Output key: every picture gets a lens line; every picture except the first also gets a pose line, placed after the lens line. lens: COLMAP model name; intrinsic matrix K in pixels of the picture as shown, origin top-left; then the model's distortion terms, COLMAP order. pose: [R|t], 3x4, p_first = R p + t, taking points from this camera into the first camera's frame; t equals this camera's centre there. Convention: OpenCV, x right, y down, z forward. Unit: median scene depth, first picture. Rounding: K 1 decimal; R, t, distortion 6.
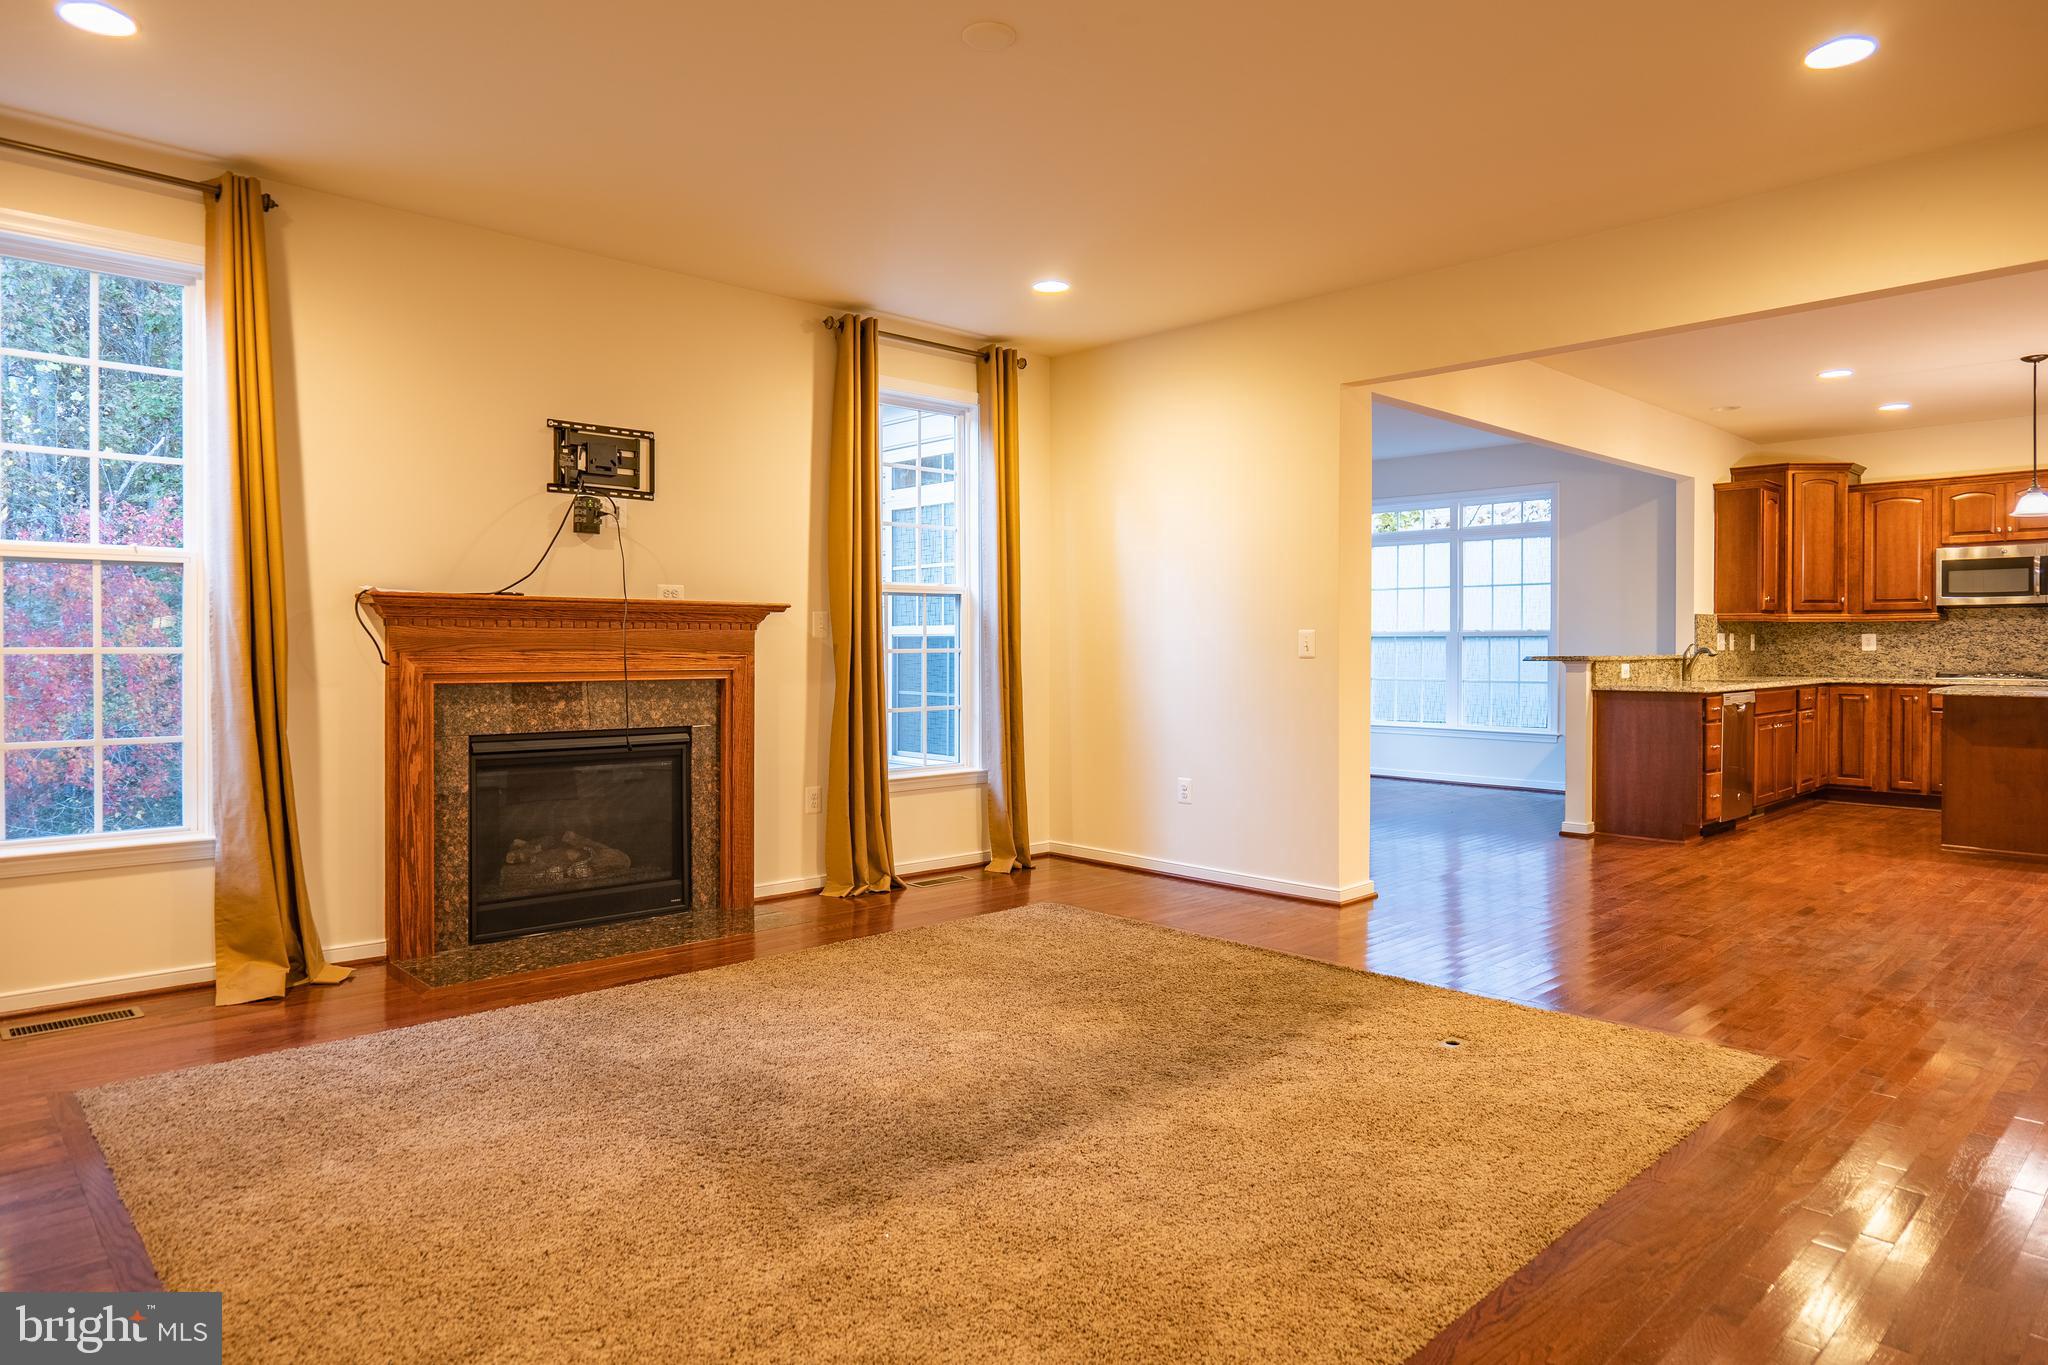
lens RADIAL K [[1225.4, 0, 1027.5], [0, 1225.4, 655.5], [0, 0, 1]] dist [-0.031596, 0.025167]
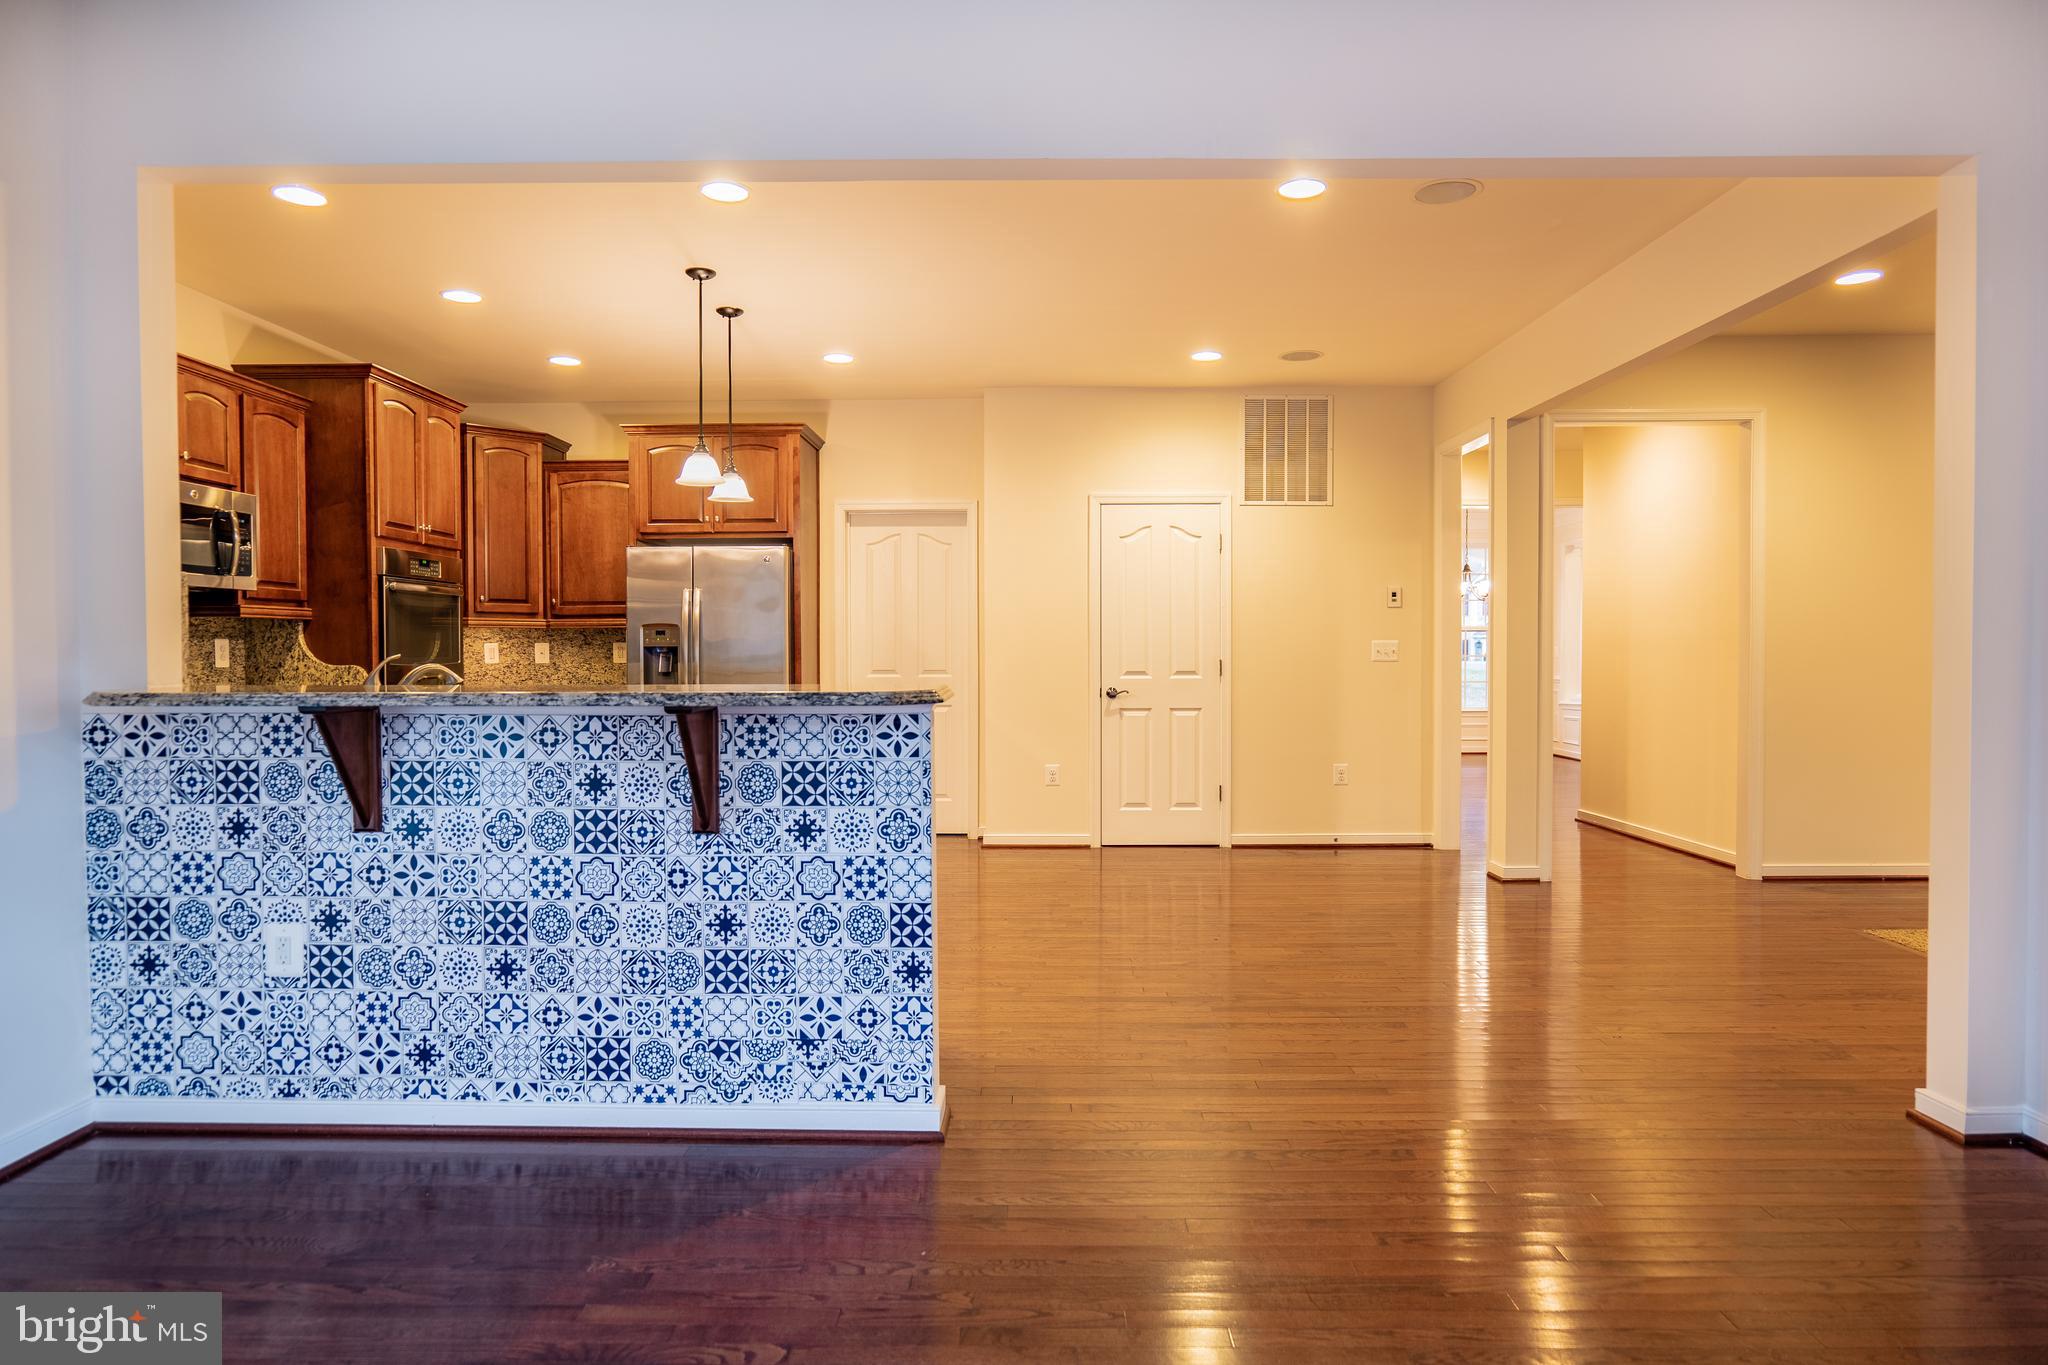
lens RADIAL K [[1225.4, 0, 1038.4], [0, 1225.4, 681.4], [0, 0, 1]] dist [-0.031596, 0.025167]
pose [[-0.716663, -0.013755, 0.697284, 0.115934], [0.008659, 0.999553, 0.028618, -0.010066], [-0.697366, 0.026547, -0.716223, 1.072182]]
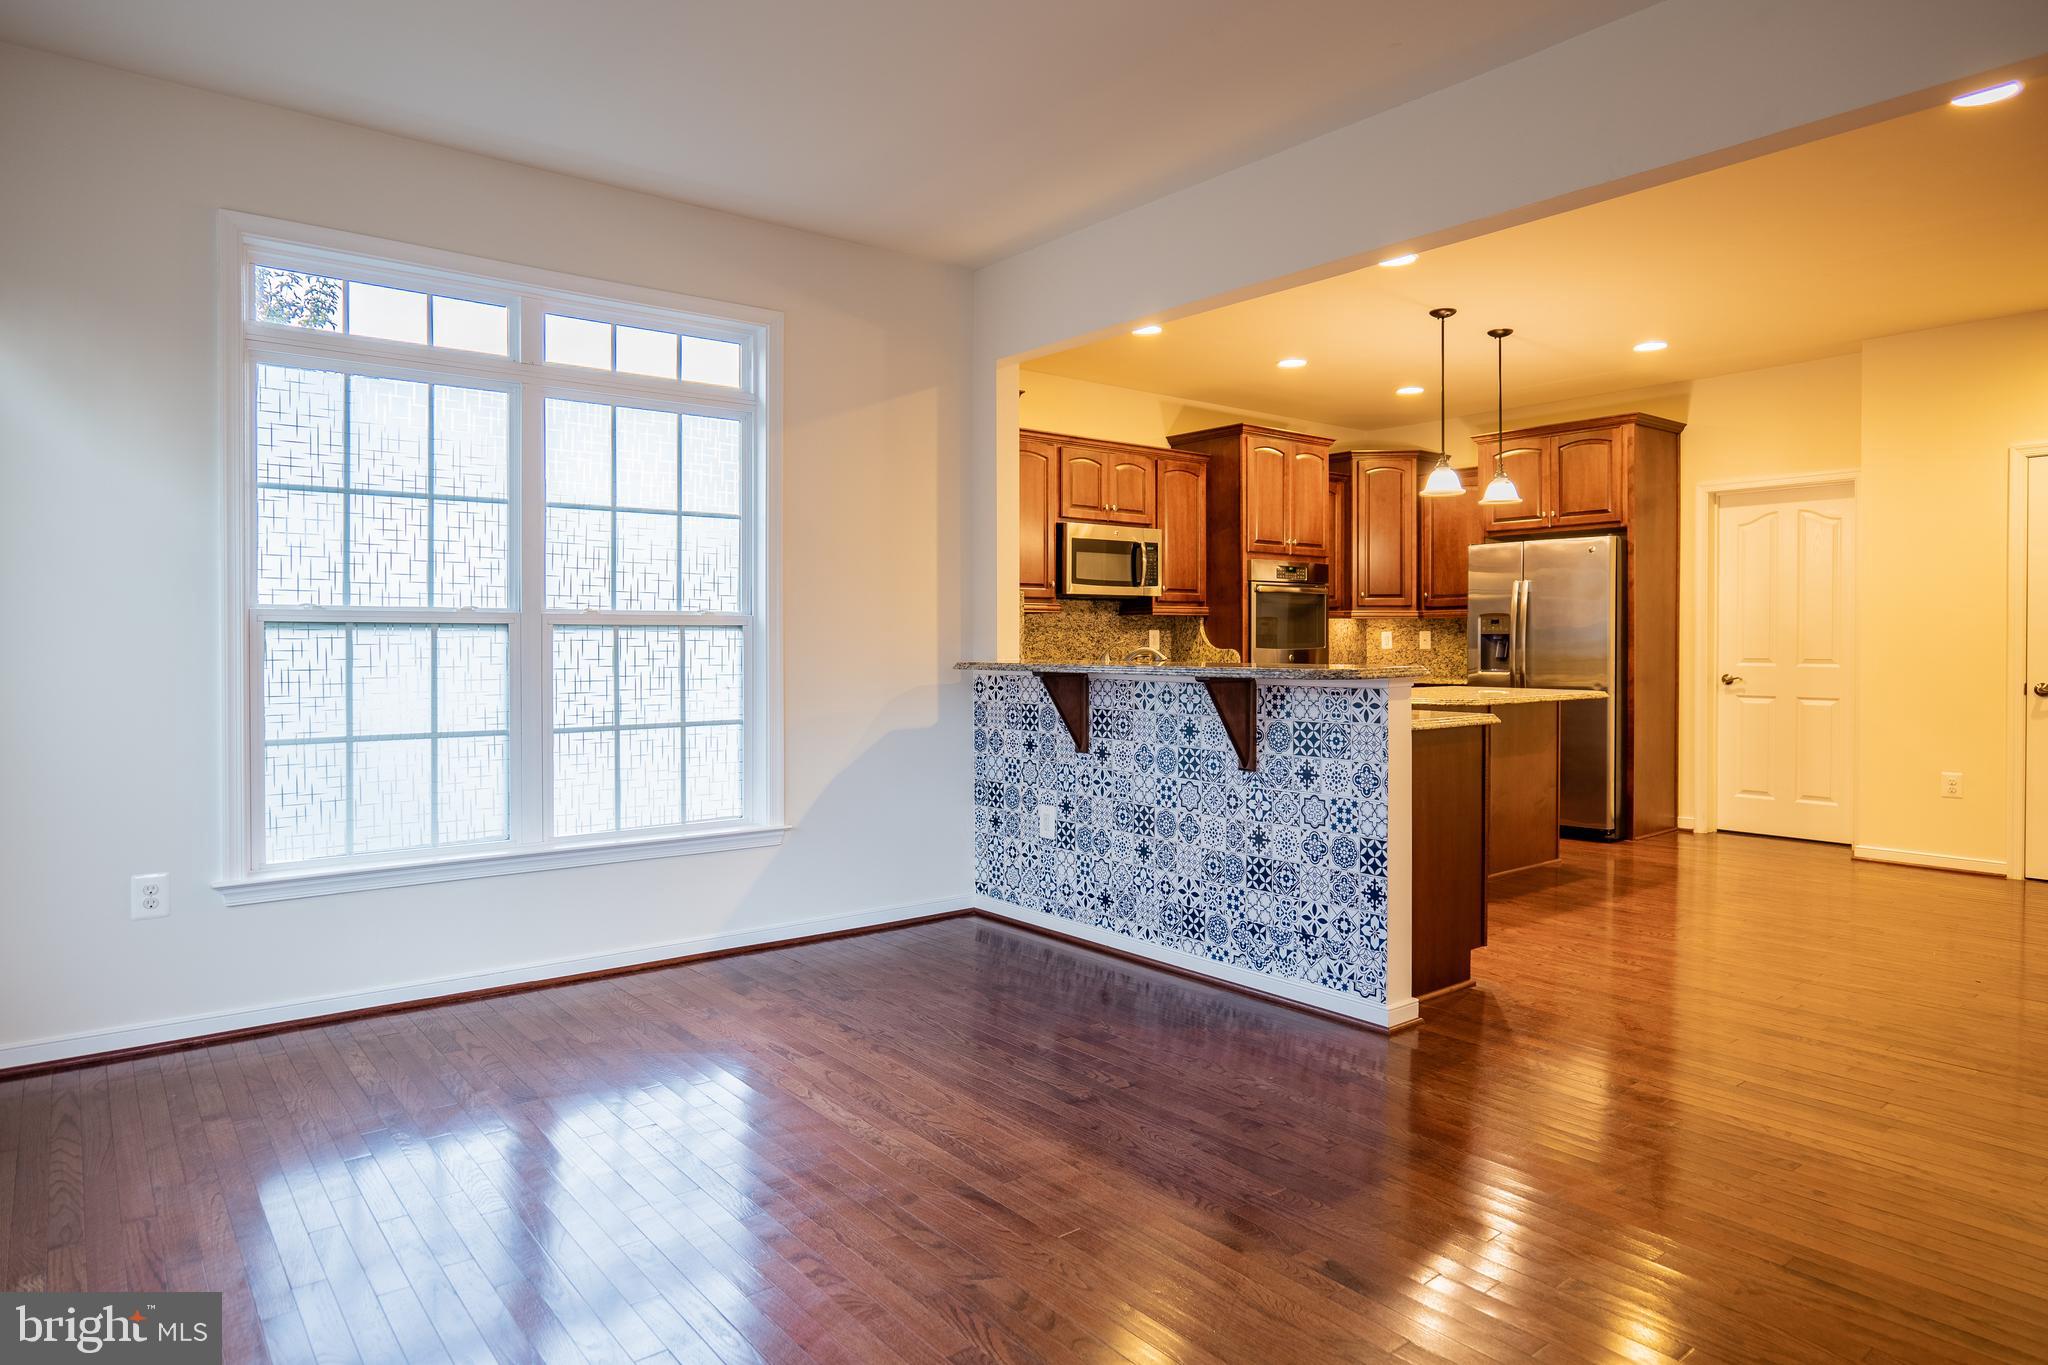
lens RADIAL K [[1225.4, 0, 1007.5], [0, 1225.4, 654.7], [0, 0, 1]] dist [-0.031596, 0.025167]
pose [[0.090797, -0.009698, 0.995822, -0.054073], [0.009412, 0.999916, 0.008880, -0.008447], [-0.995825, 0.008566, 0.090881, 0.944799]]
